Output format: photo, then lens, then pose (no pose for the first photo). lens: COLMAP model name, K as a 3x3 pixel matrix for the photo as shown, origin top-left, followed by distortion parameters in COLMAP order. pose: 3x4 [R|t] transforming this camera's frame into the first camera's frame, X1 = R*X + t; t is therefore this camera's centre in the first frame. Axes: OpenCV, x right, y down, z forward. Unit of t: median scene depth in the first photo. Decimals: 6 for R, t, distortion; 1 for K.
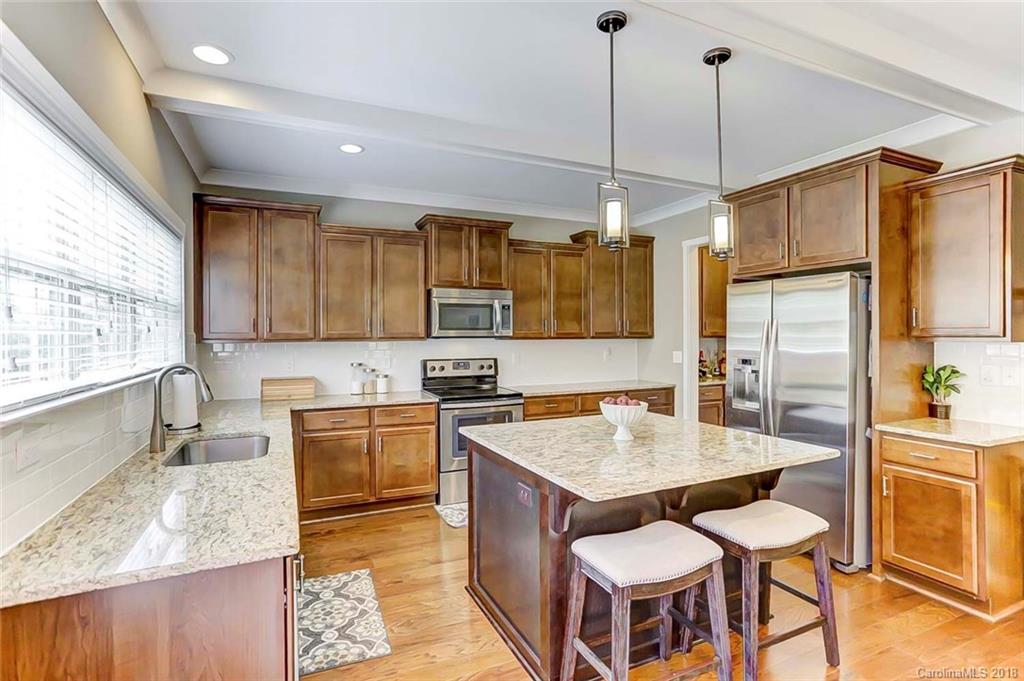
lens RADIAL K [[497.4, 0, 513.3], [0, 497.4, 335.1], [0, 0, 1]] dist [-0.049005, 0.032505]
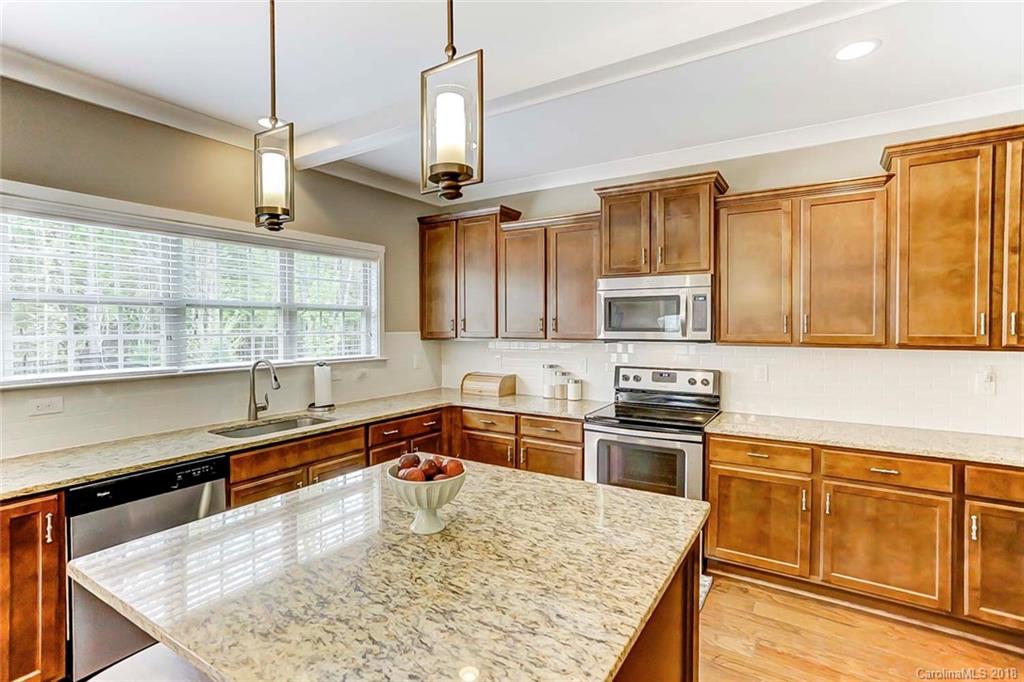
lens RADIAL K [[497.4, 0, 513.3], [0, 497.4, 335.6], [0, 0, 1]] dist [-0.049005, 0.032505]
pose [[0.546901, 0.021342, -0.836925, 0.429780], [-0.001685, 0.999701, 0.024391, -0.021259], [0.837195, -0.011929, 0.546774, 0.422824]]
